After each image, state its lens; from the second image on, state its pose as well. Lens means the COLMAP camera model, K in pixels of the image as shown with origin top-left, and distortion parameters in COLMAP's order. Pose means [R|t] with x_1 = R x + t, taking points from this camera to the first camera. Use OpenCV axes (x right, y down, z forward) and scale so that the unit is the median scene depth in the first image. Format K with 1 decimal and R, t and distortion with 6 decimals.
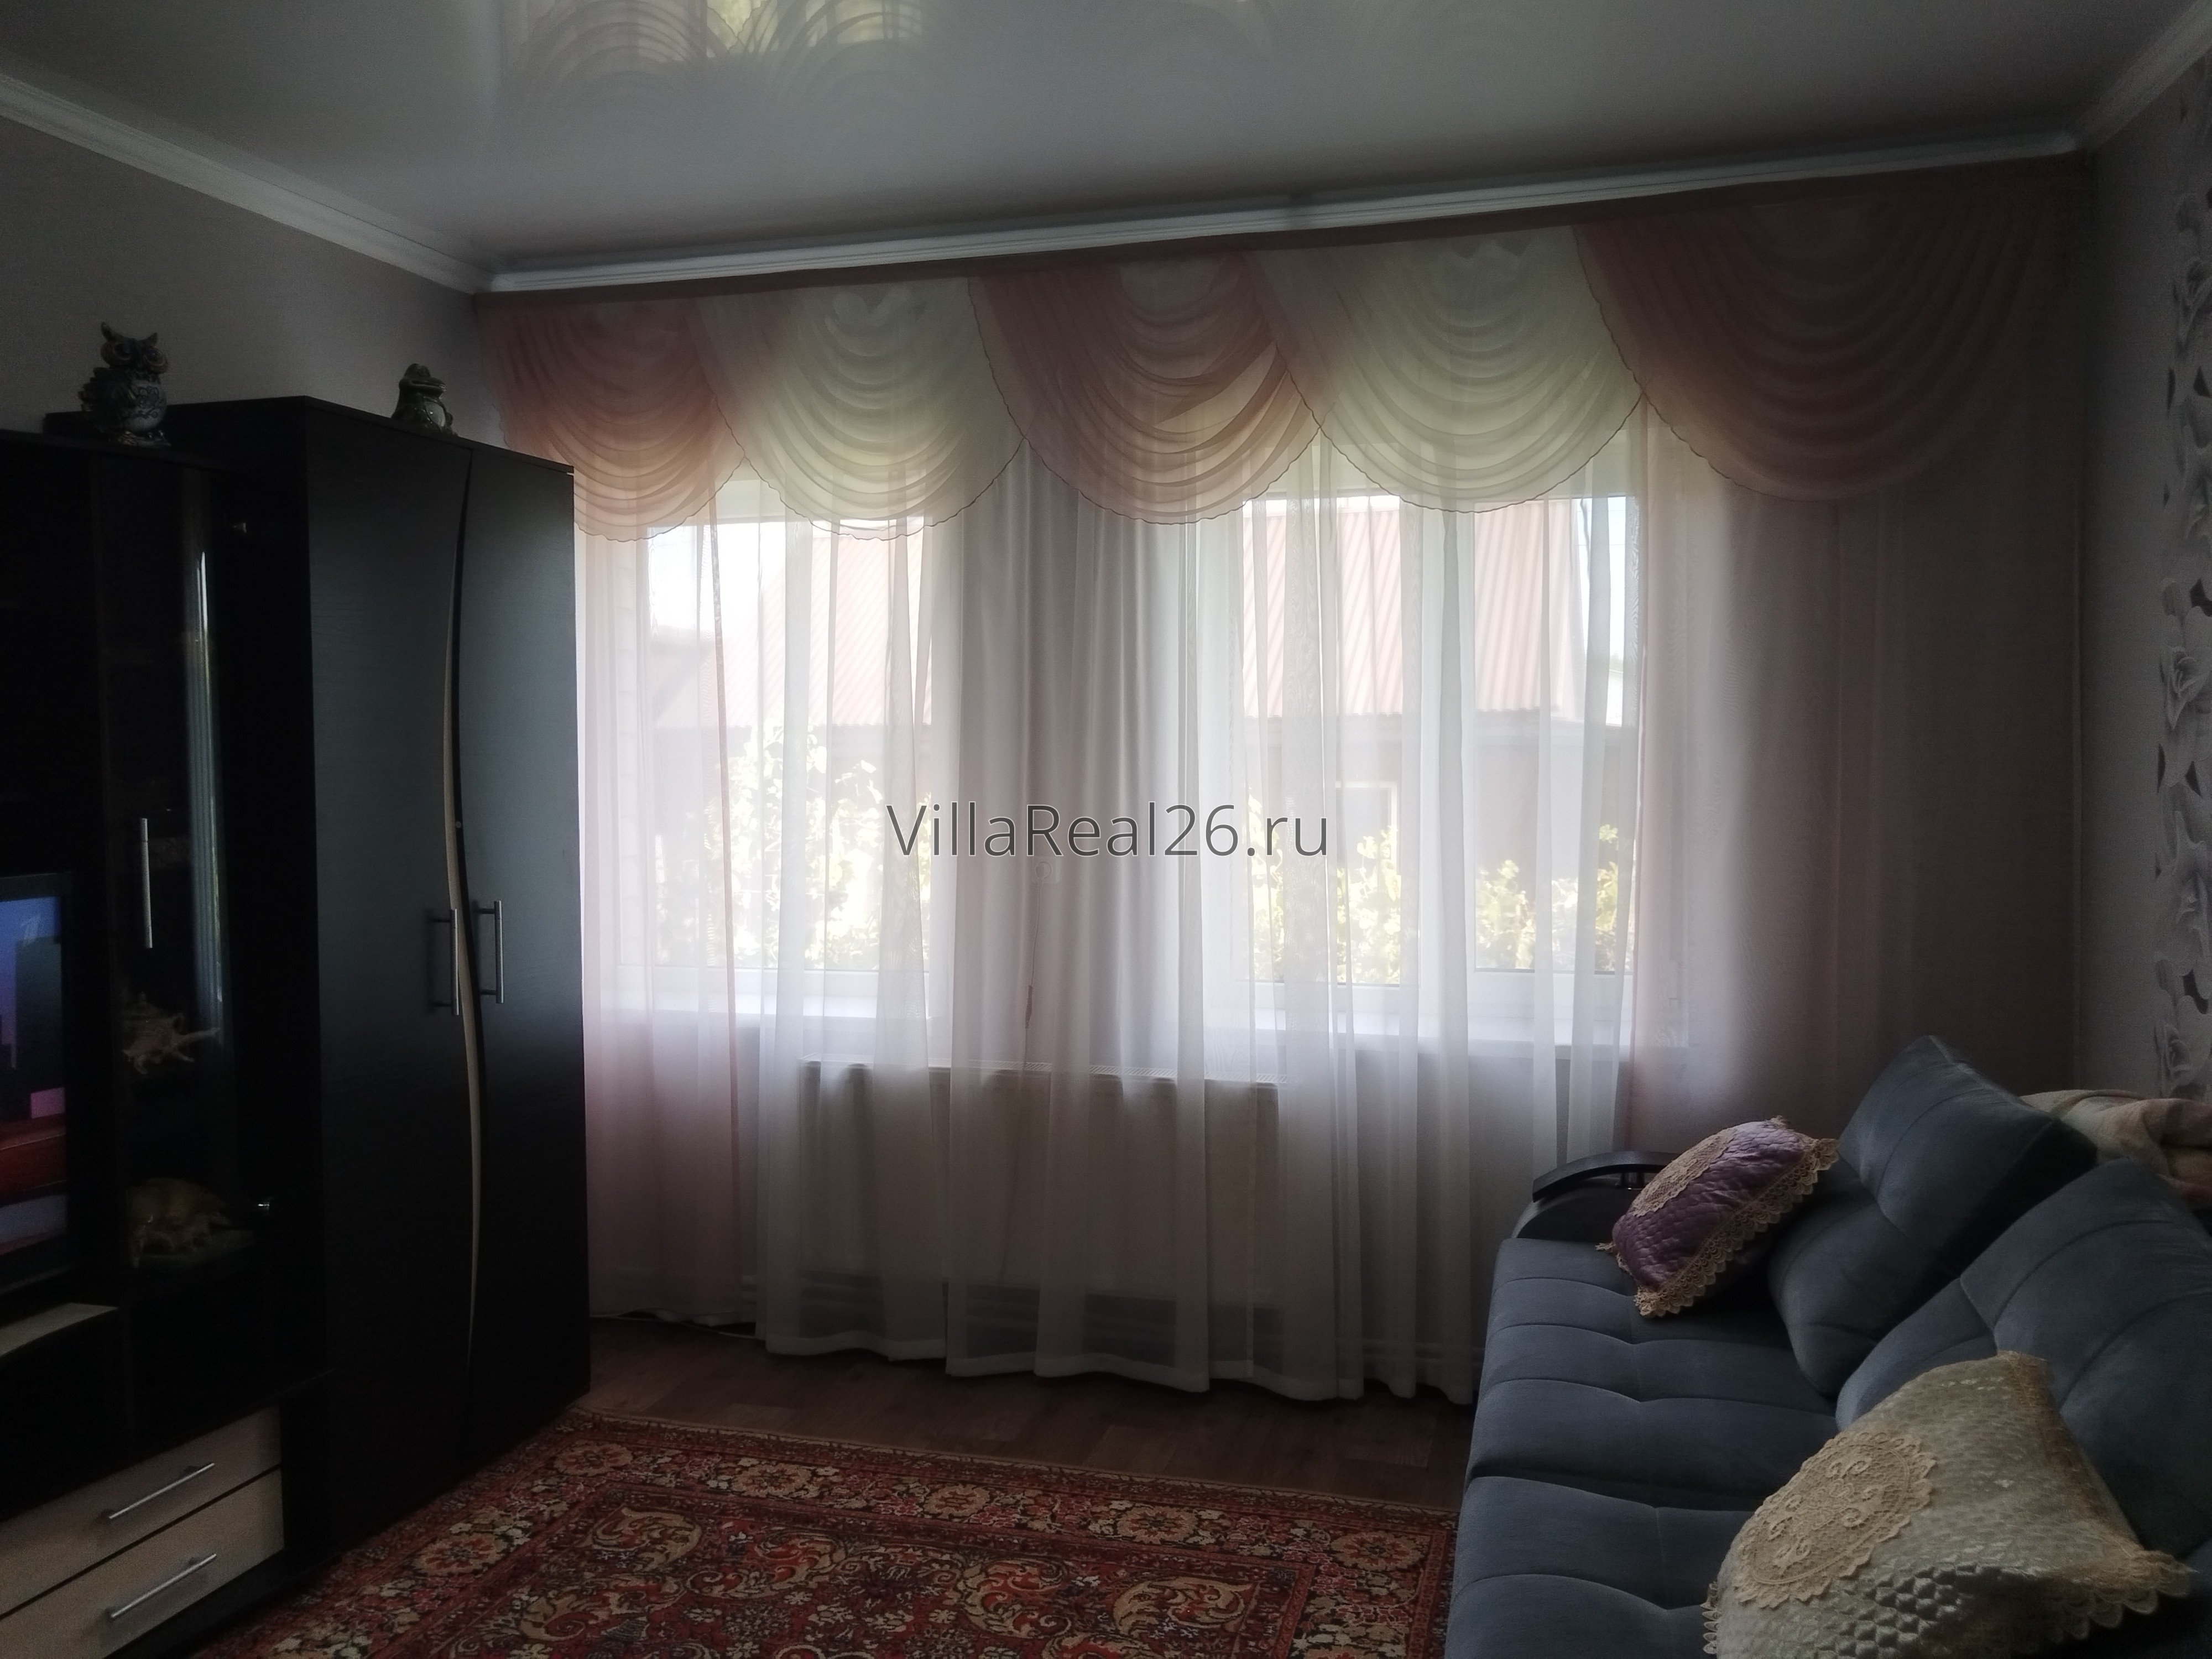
lens RADIAL K [[1731.1, 0, 1093.5], [0, 1731.1, 834.6], [0, 0, 1]] dist [0.001695, -0.008823]
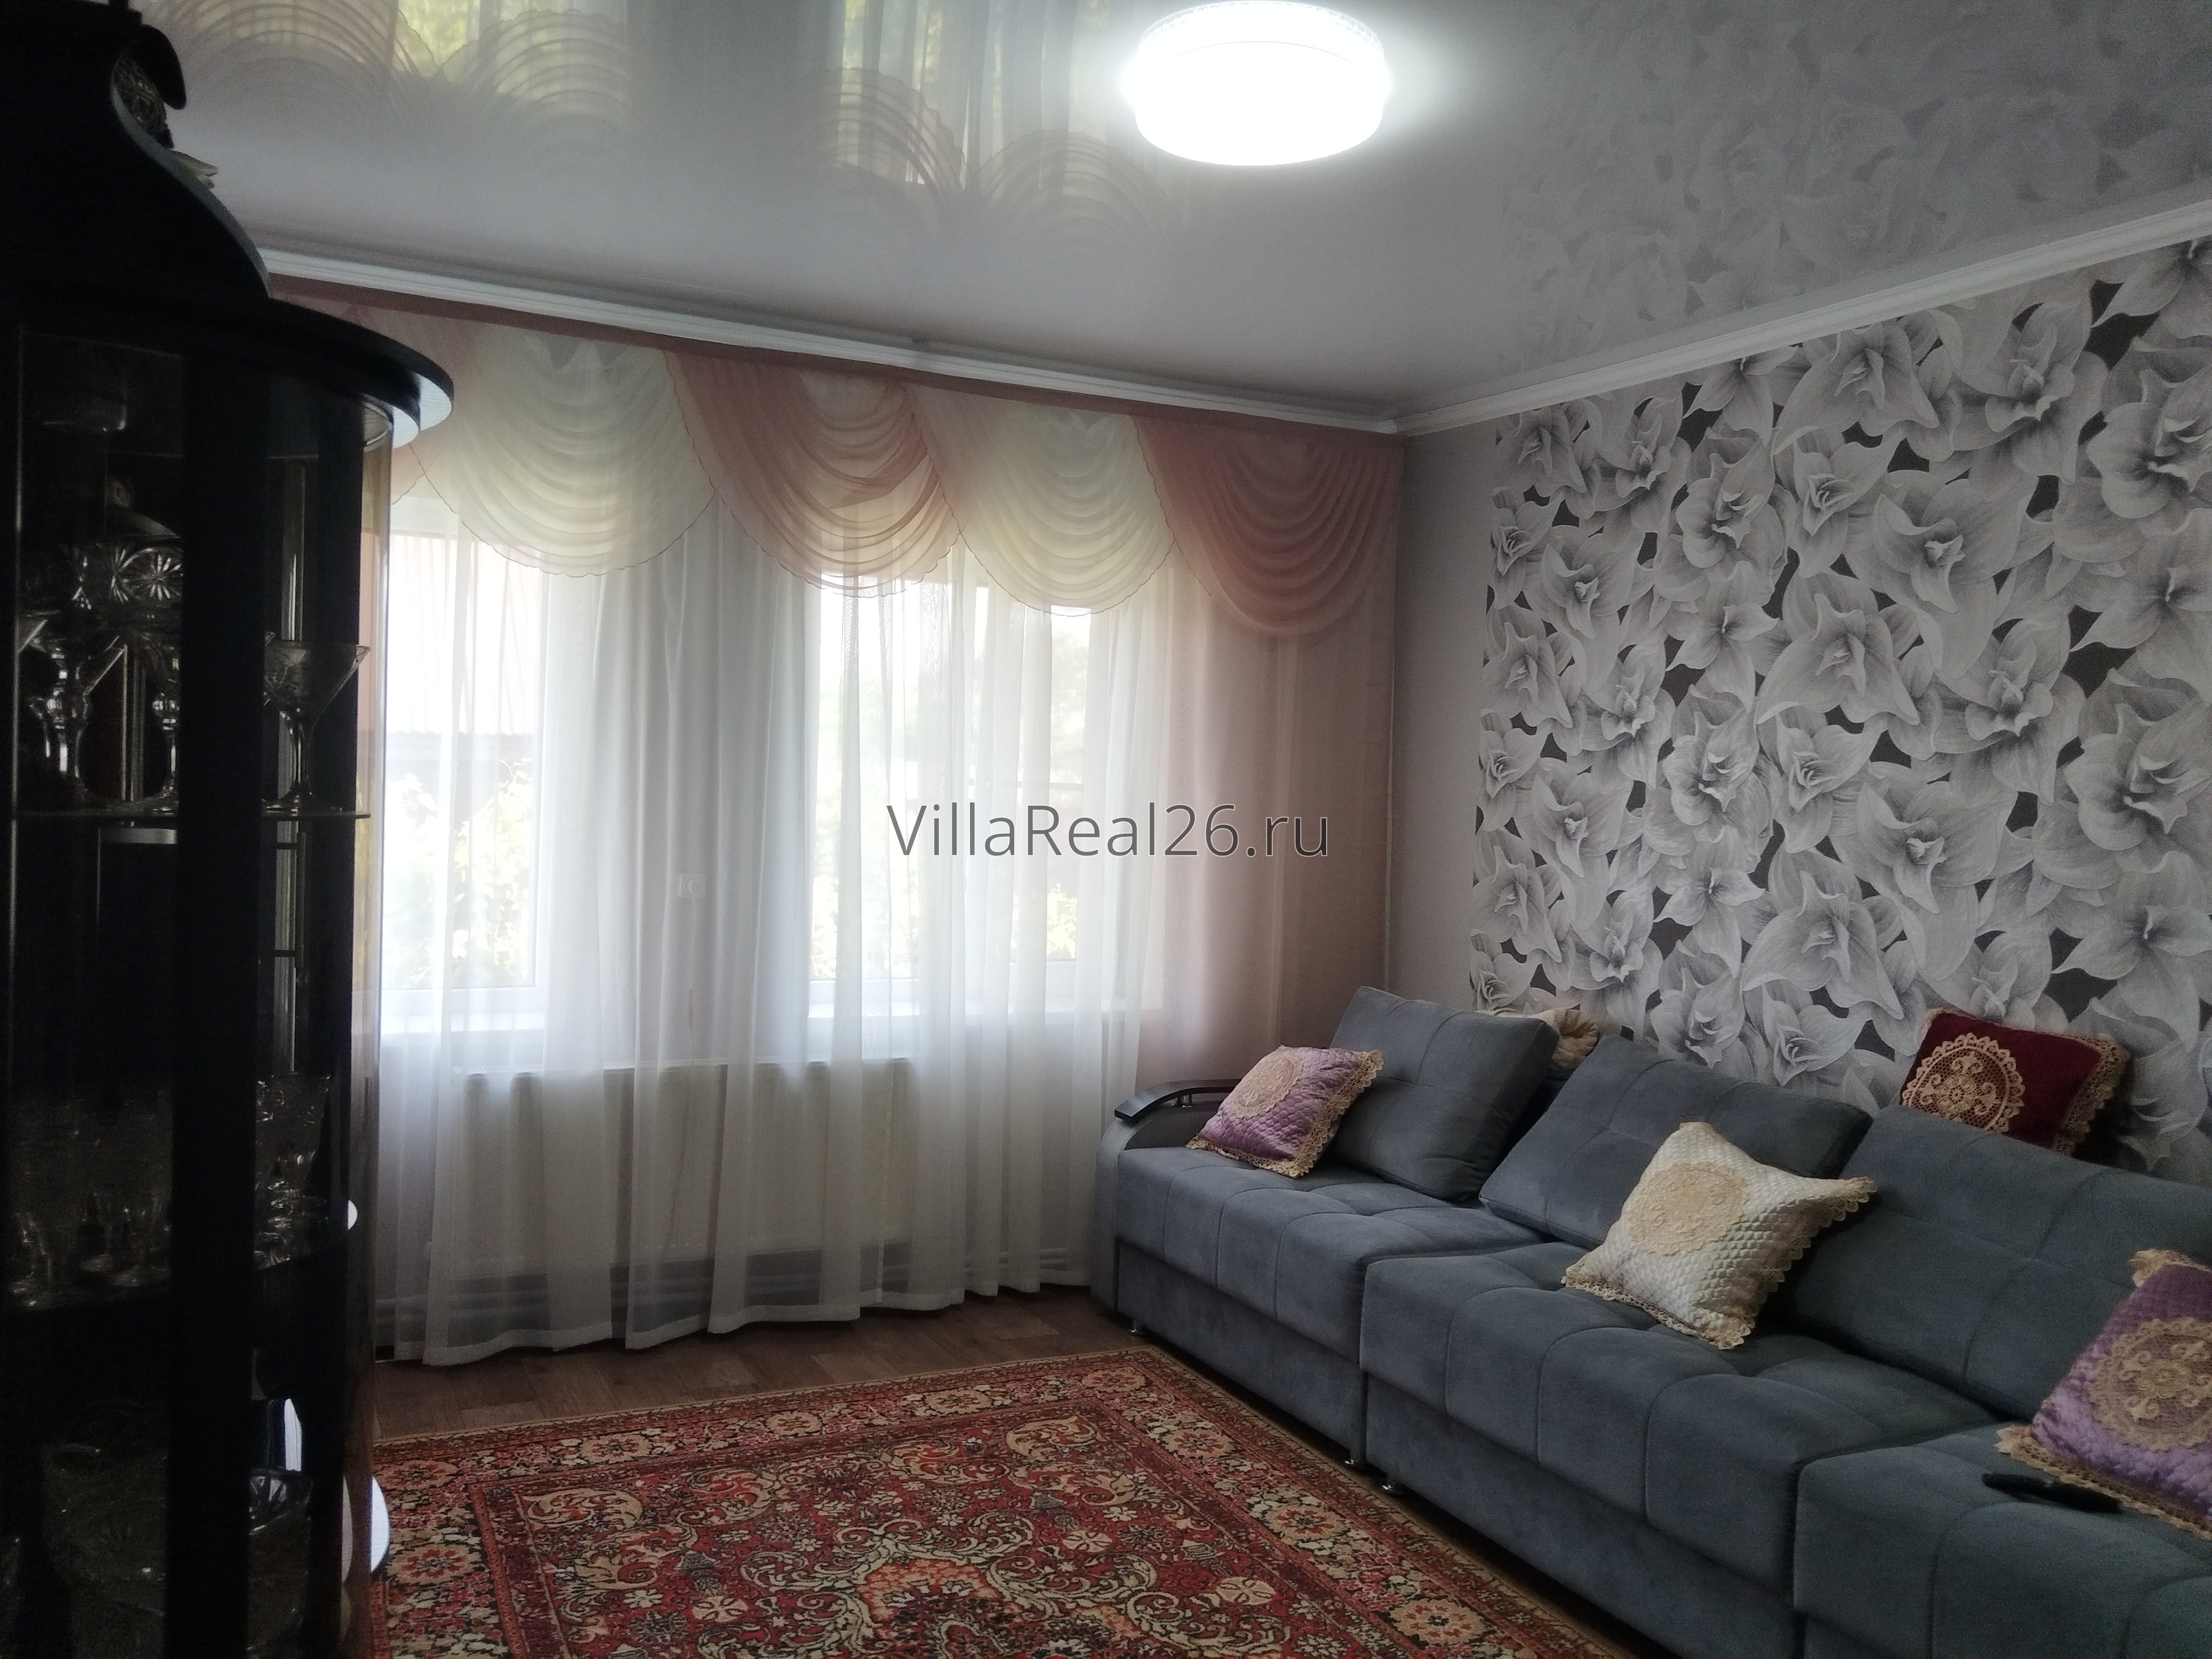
lens RADIAL K [[1695.7, 0, 1103.9], [0, 1695.7, 865.9], [0, 0, 1]] dist [-0.002939, -0.006846]
pose [[0.748644, 0.003793, 0.662961, -0.690081], [-0.003966, 0.999991, -0.001243, 0.008983], [-0.662960, -0.001698, 0.748653, 0.004829]]
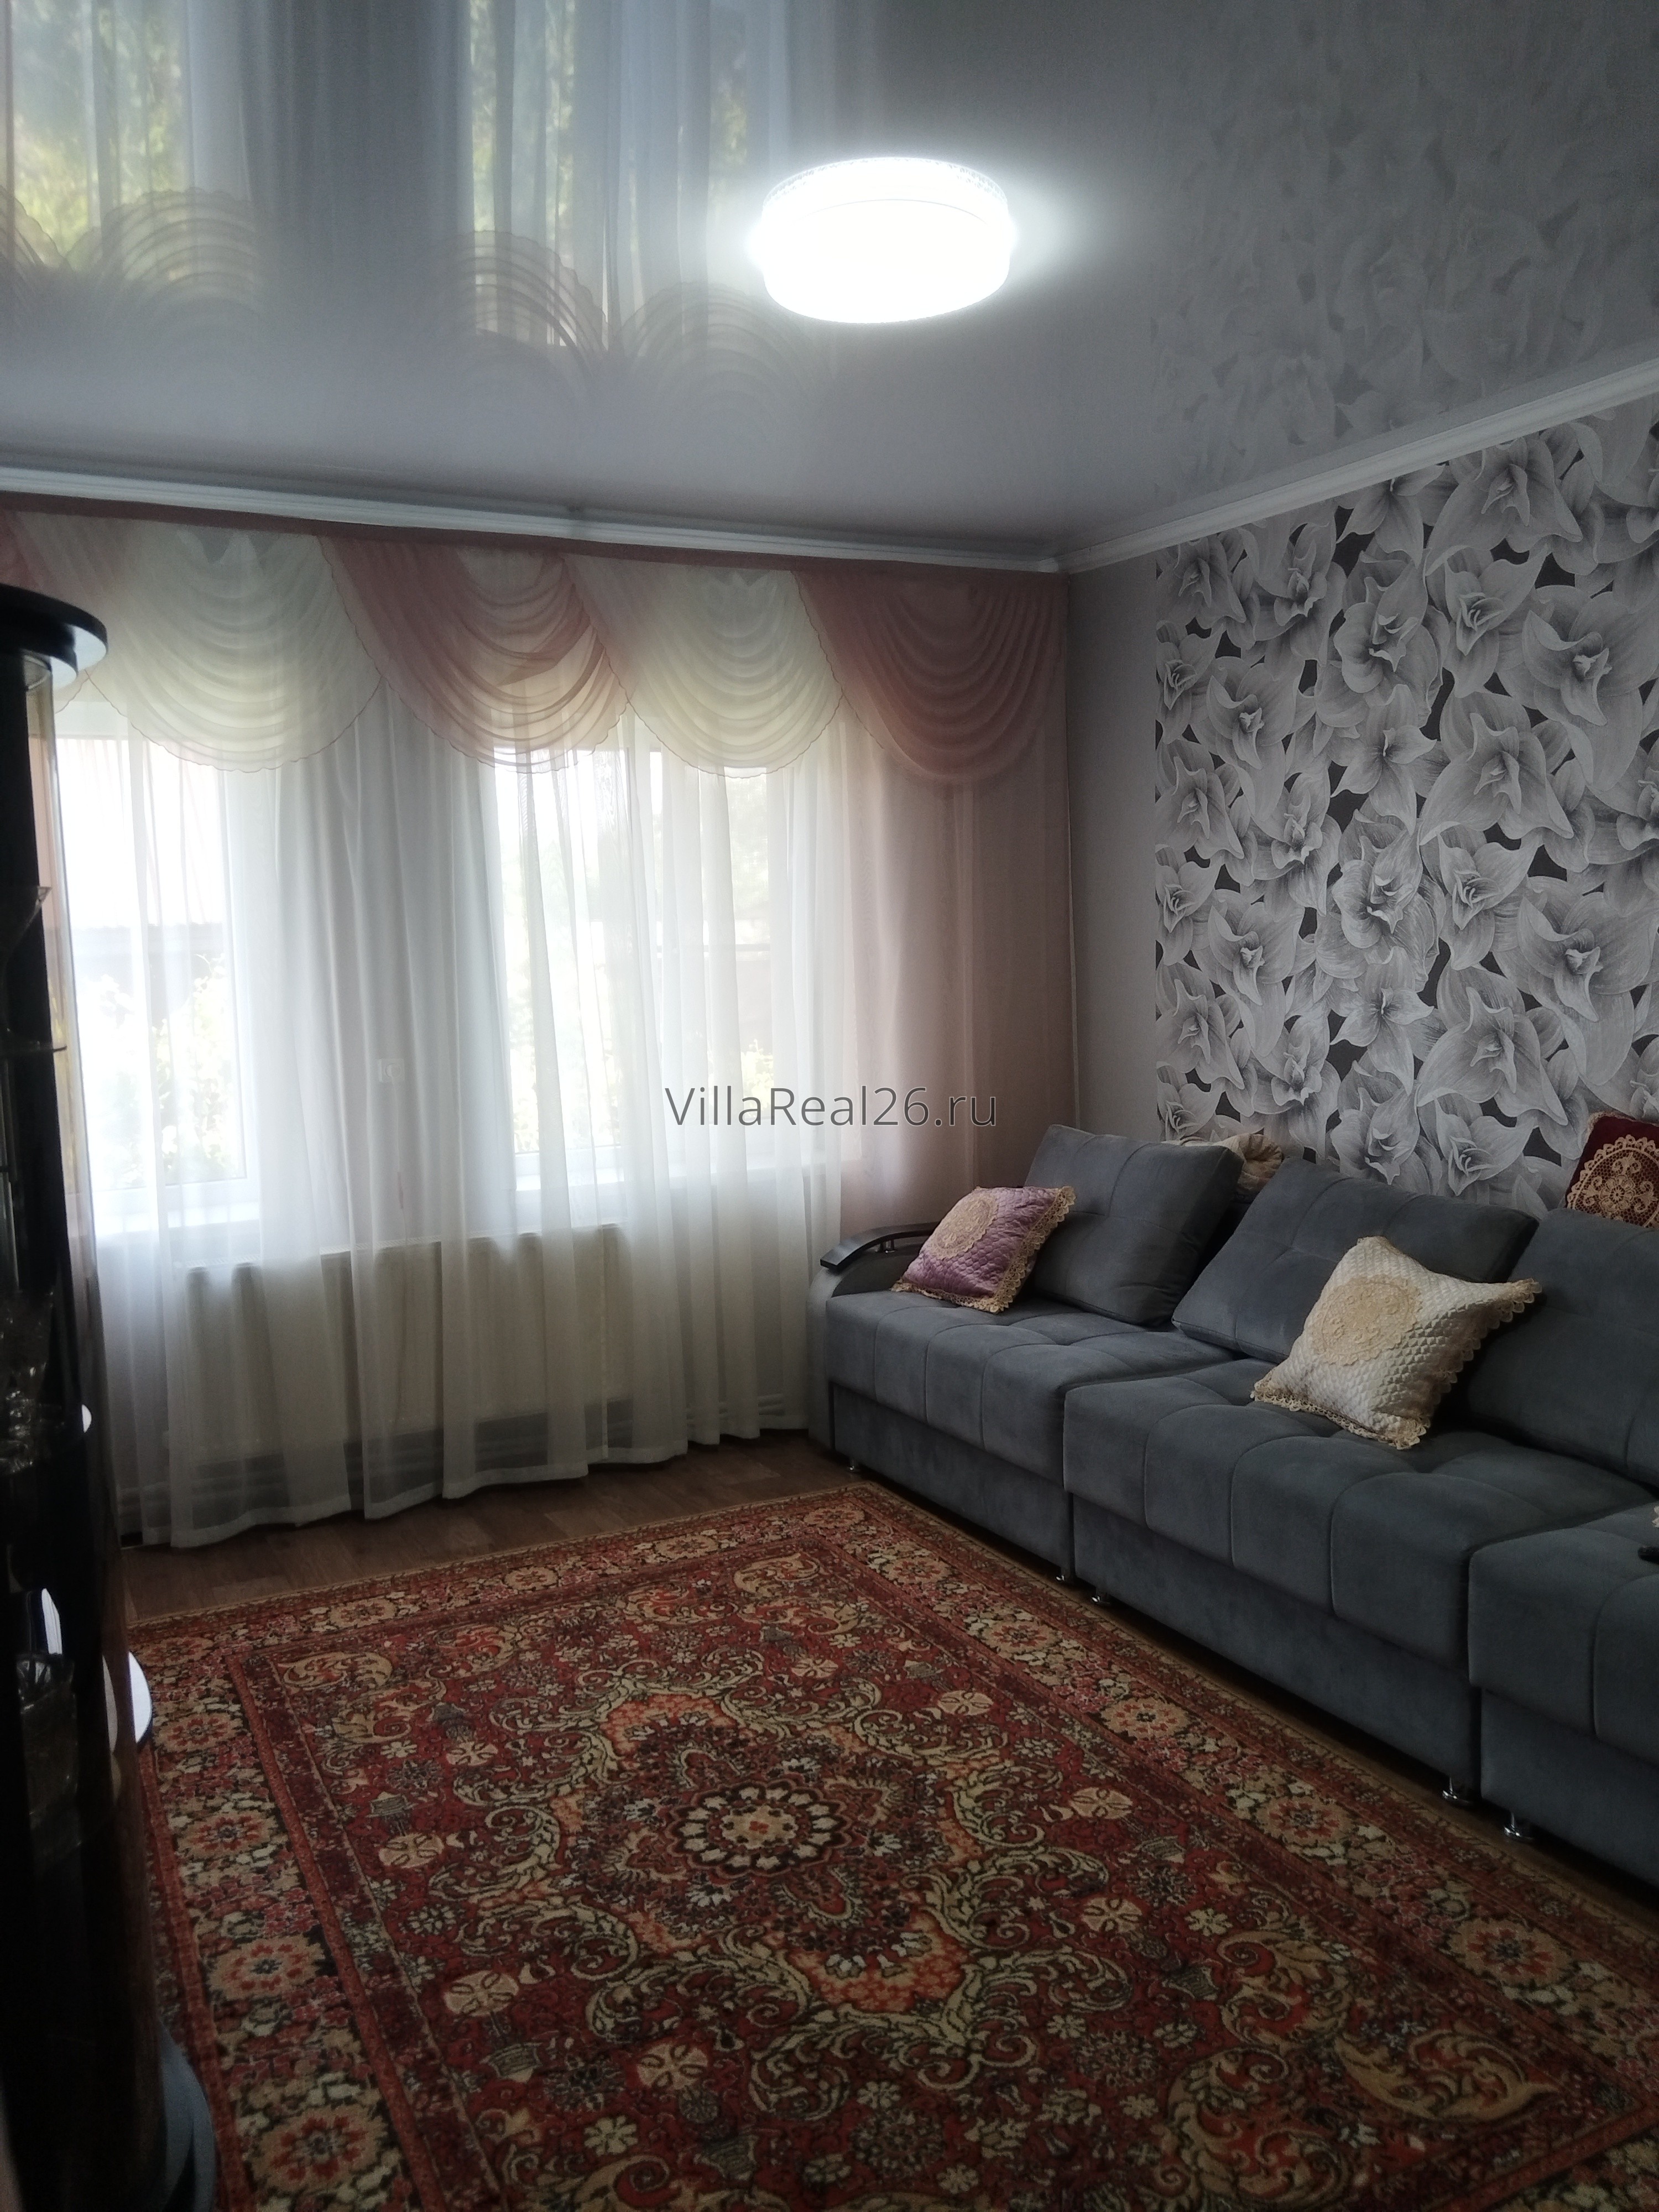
lens RADIAL K [[1684.8, 0, 831.9], [0, 1684.8, 1138.8], [0, 0, 1]] dist [-0.005544, -0.000996]
pose [[0.737216, -0.094405, 0.669030, -0.697021], [0.061218, 0.995451, 0.073009, 0.001498], [-0.672878, -0.012867, 0.739641, -0.020397]]
